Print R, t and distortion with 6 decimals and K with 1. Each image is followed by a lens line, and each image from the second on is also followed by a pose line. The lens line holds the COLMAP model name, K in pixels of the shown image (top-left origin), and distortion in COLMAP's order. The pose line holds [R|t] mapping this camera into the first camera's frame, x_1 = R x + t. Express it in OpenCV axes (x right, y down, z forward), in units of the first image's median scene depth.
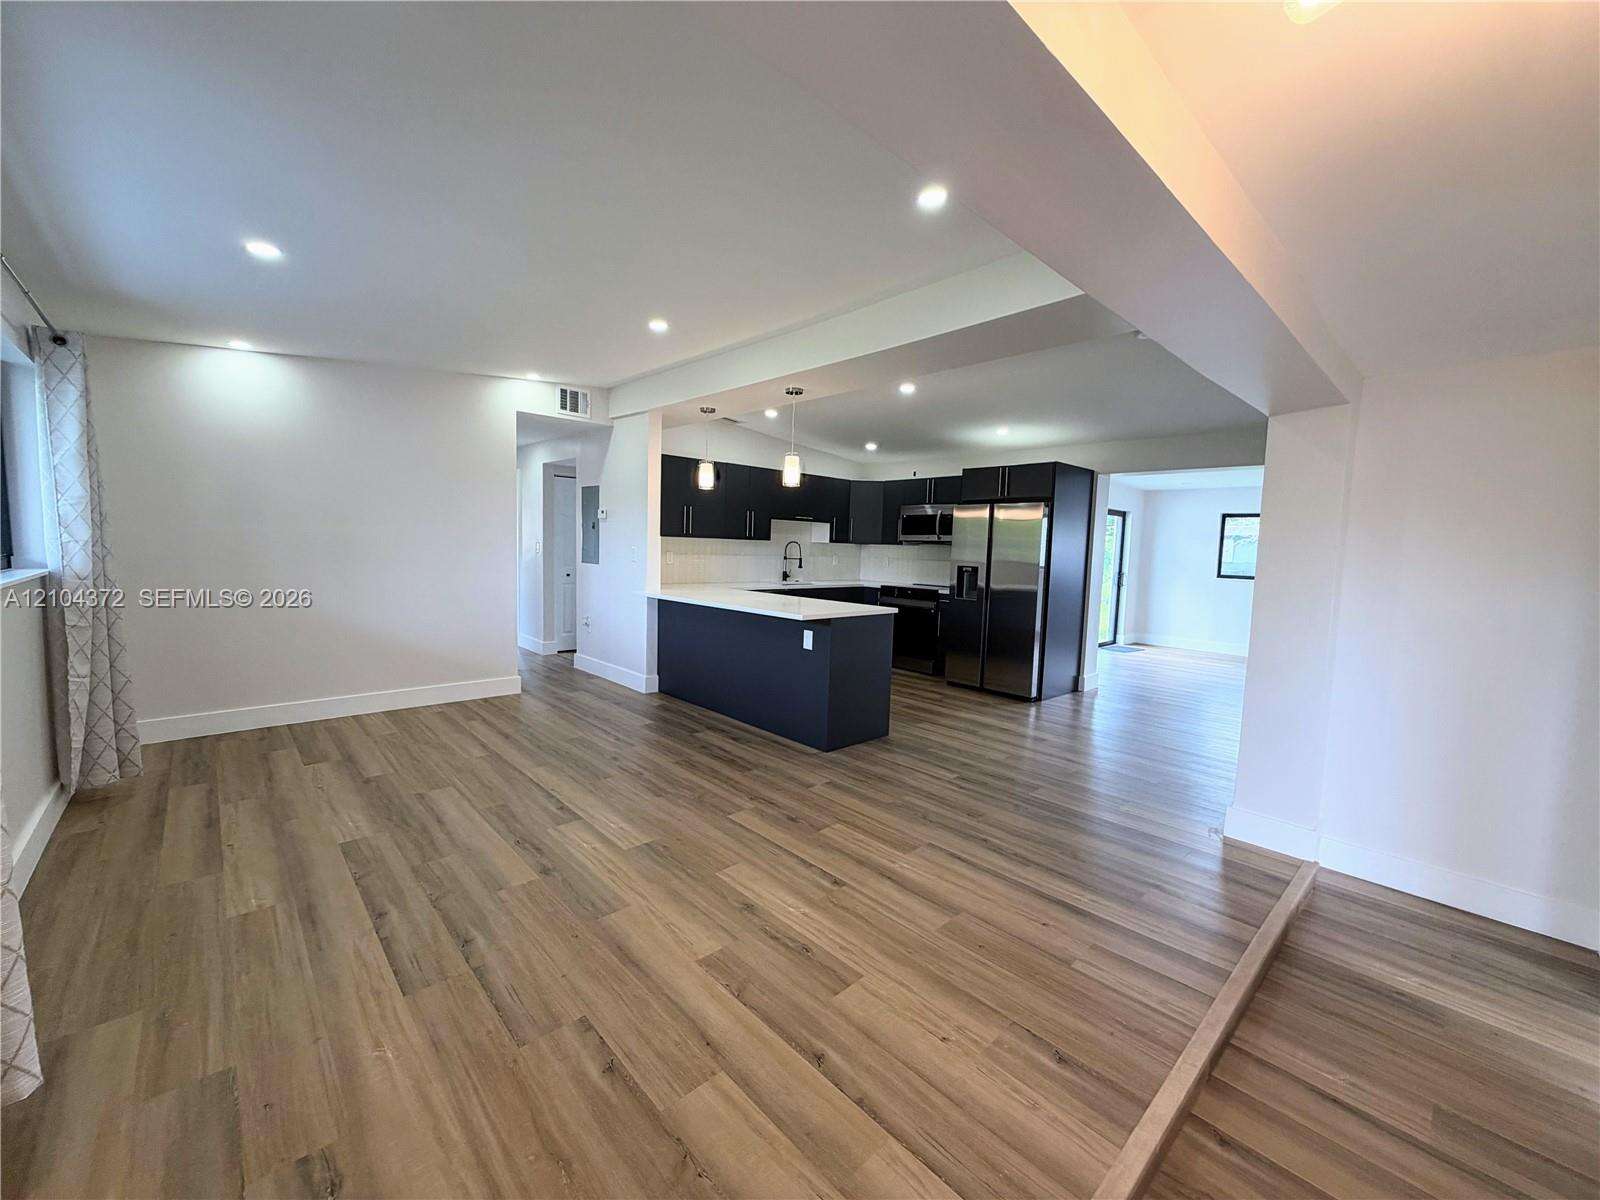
lens RADIAL K [[638.6, 0, 800.0], [0, 638.6, 600.0], [0, 0, 1]] dist [-0.000392, 0.000450]
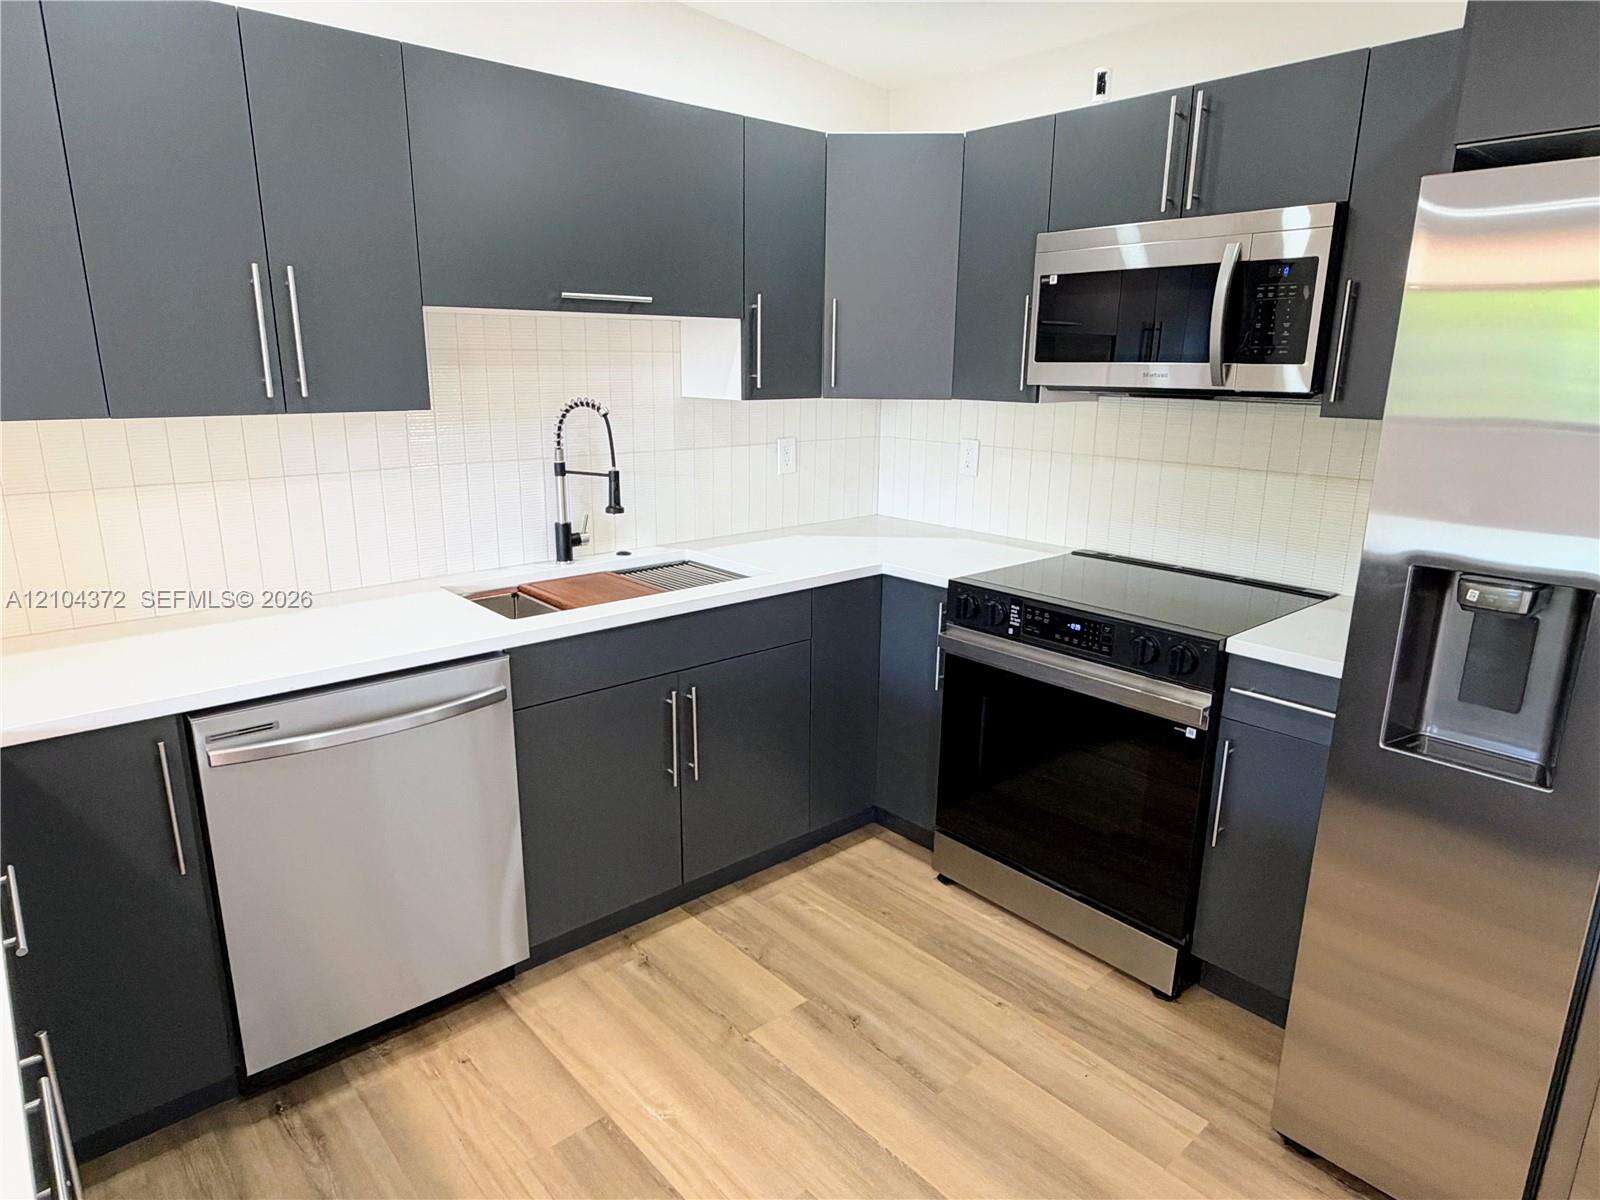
lens RADIAL K [[957.2, 0, 800.0], [0, 957.2, 600.0], [0, 0, 1]] dist [0.003118, 0.001847]
pose [[0.999480, -0.016957, -0.027418, 0.079184], [0.021264, 0.986007, 0.165343, -0.075489], [0.024230, -0.165840, 0.985855, 0.634334]]
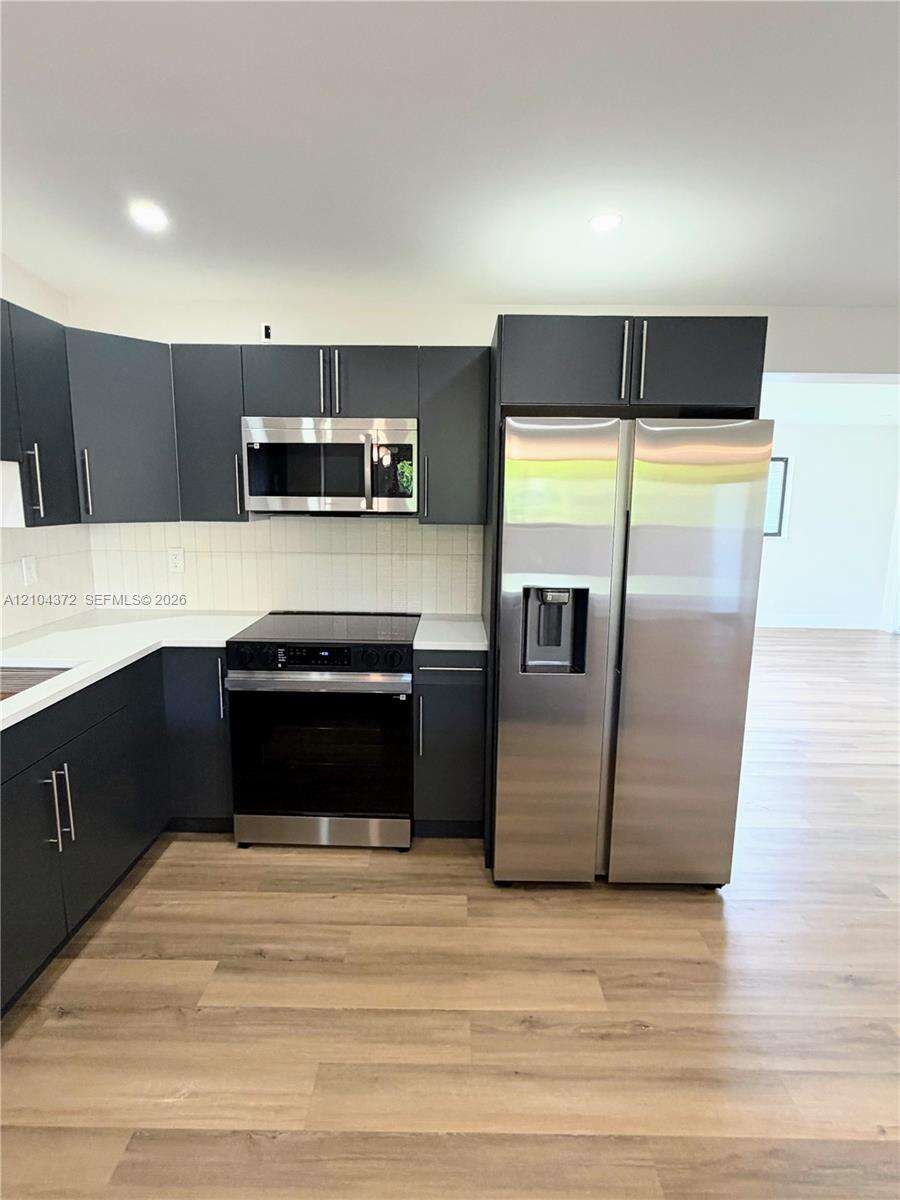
lens RADIAL K [[620.6, 0, 450.0], [0, 620.6, 600.0], [0, 0, 1]] dist [0.002930, 0.000396]
pose [[0.691357, -0.144391, 0.707939, -0.029532], [0.070616, 0.988640, 0.132681, -0.082022], [-0.719055, -0.041738, 0.693699, 0.663246]]
